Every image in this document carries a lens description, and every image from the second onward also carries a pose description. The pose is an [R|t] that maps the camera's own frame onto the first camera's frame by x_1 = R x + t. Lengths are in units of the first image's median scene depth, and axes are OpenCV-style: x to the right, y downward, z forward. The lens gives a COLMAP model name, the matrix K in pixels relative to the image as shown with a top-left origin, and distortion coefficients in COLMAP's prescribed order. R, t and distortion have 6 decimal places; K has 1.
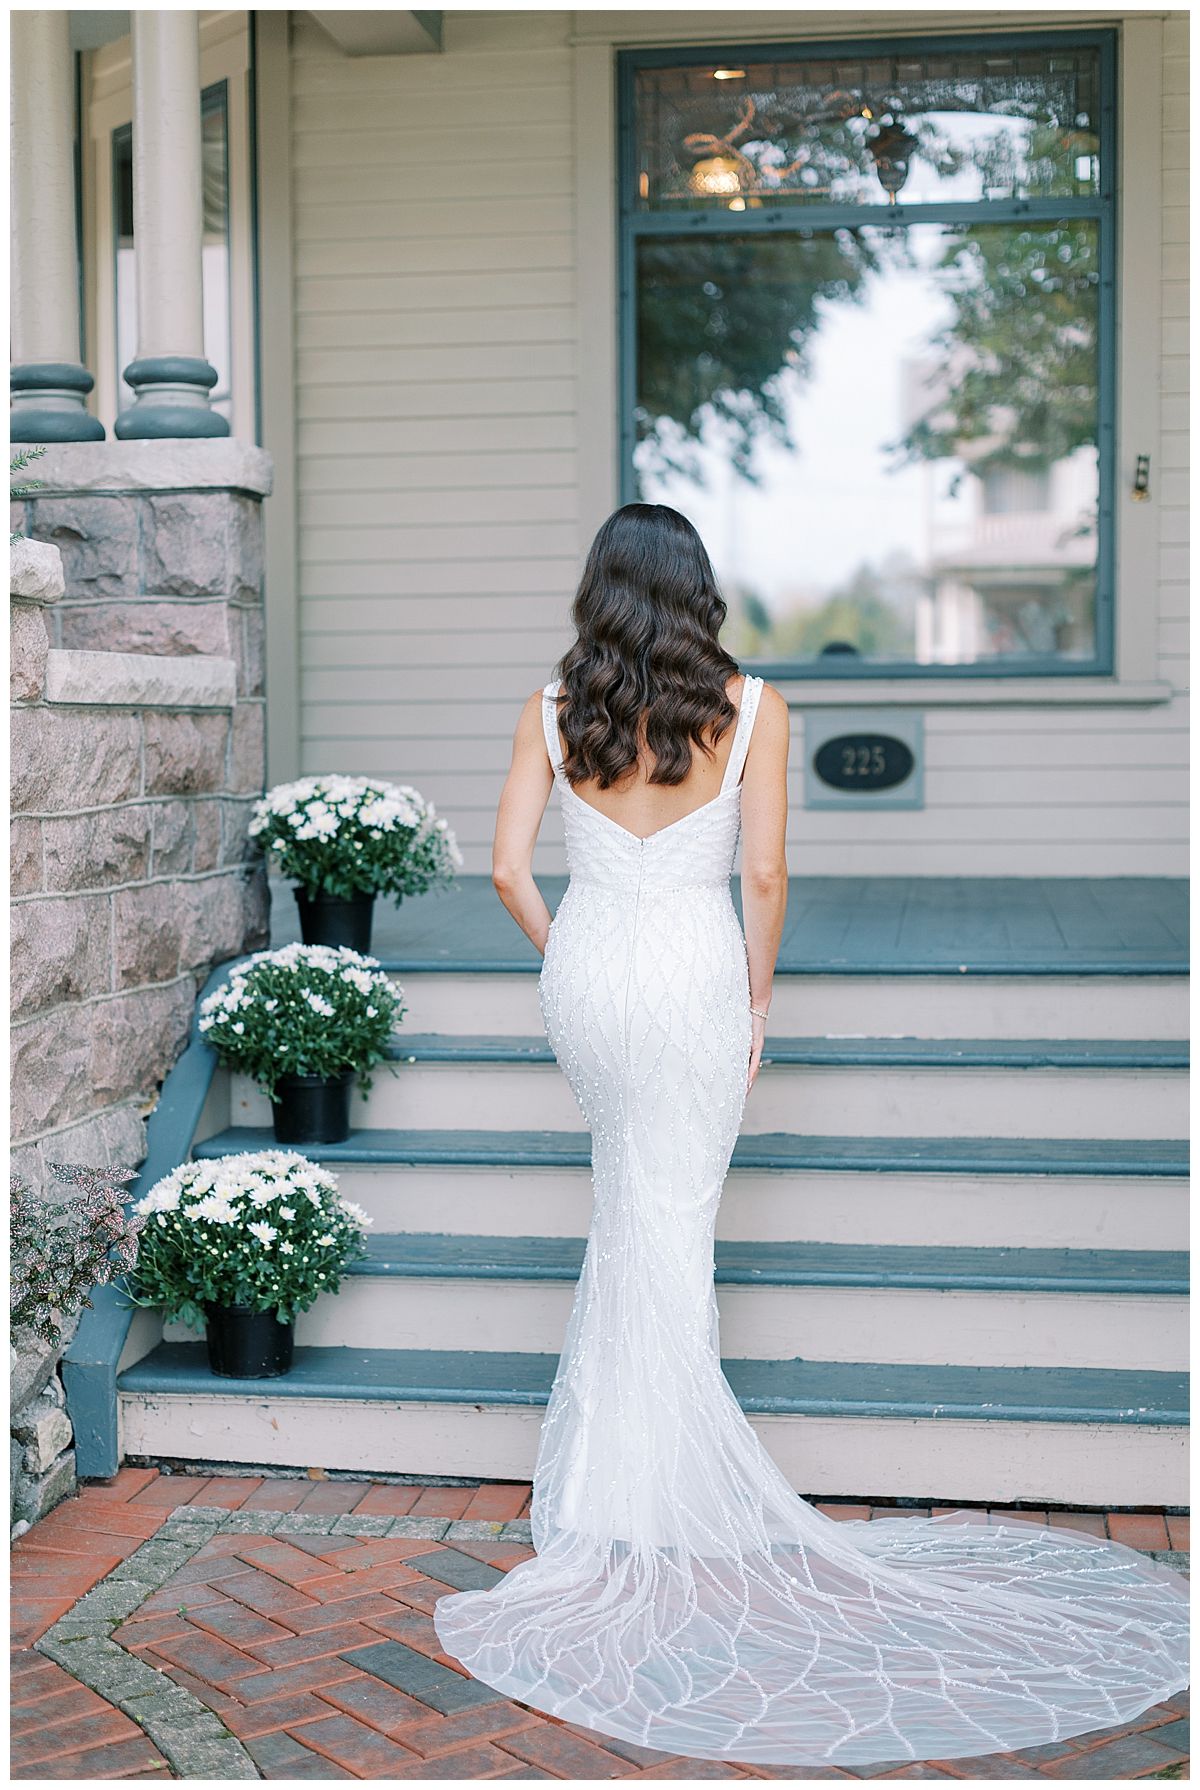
lens RADIAL K [[2512.9, 0, 588.6], [0, 2512.9, 905.5], [0, 0, 1]] dist [0.013750, 0.019360]
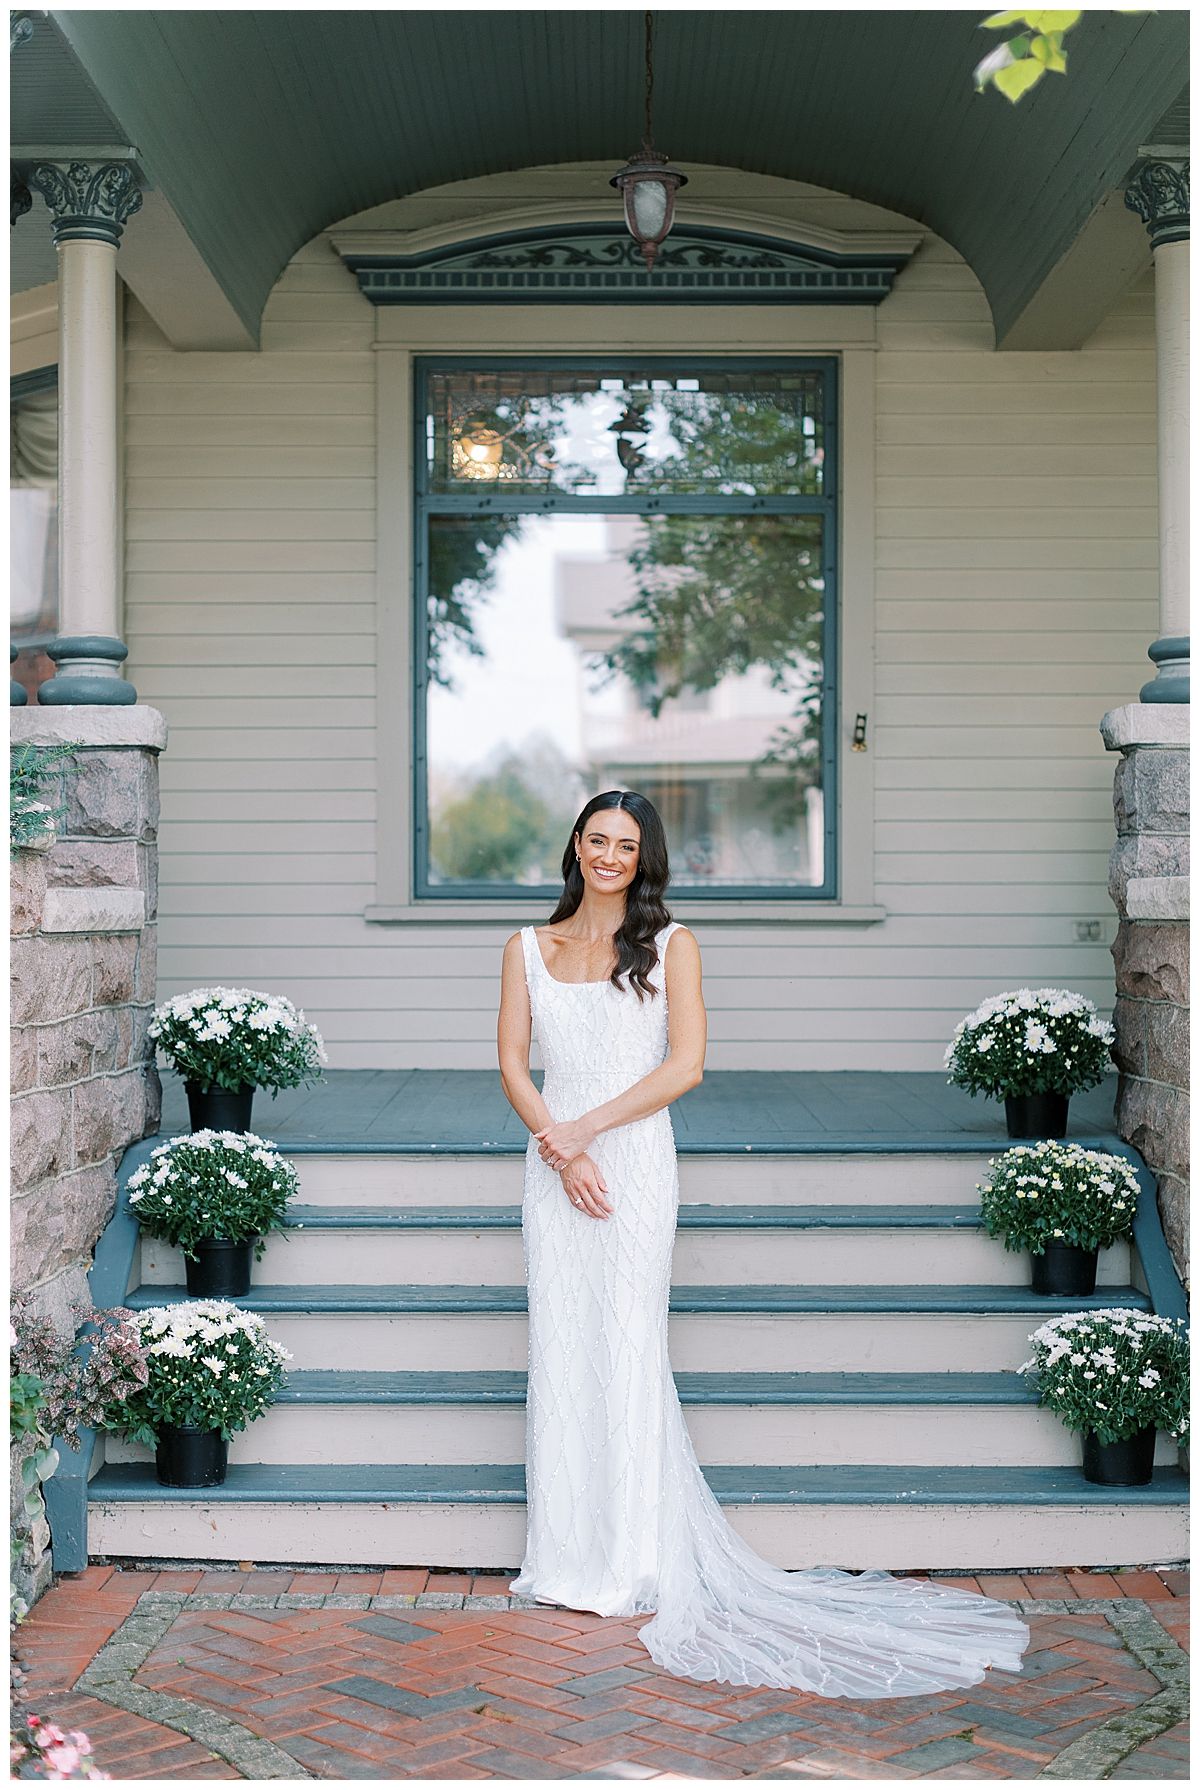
lens RADIAL K [[2565.4, 0, 586.7], [0, 2565.4, 918.3], [0, 0, 1]] dist [-0.001787, 0.066902]
pose [[0.990266, 0.008114, 0.138950, -0.103692], [0.001382, 0.997677, -0.068107, -0.001507], [-0.139180, 0.067636, 0.987955, -0.230734]]
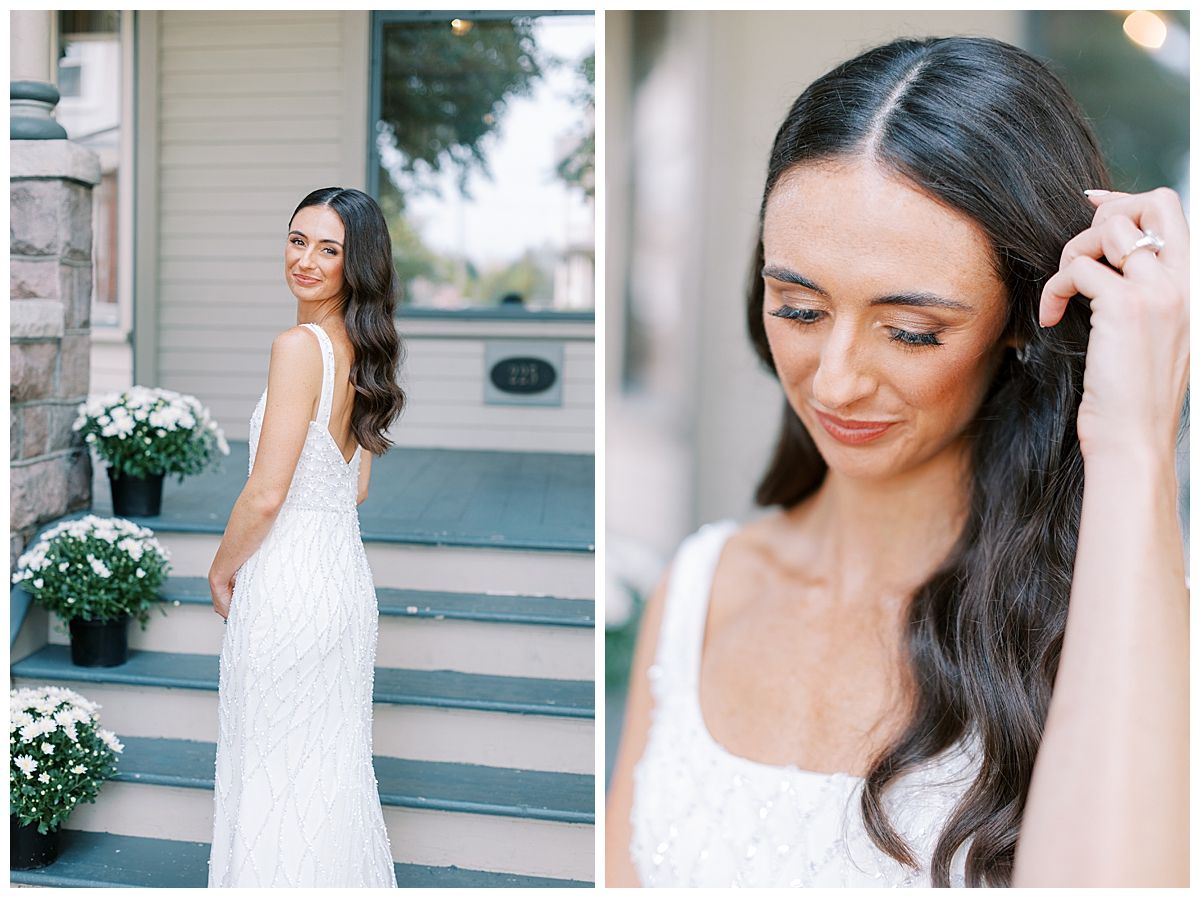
lens RADIAL K [[1311.4, 0, 295.3], [0, 1311.4, 452.5], [0, 0, 1]] dist [0.021120, -0.005740]
pose [[0.997586, 0.030894, -0.062187, 0.033857], [-0.029383, 0.999254, 0.025067, -0.038461], [0.062915, -0.023179, 0.997750, 0.295106]]
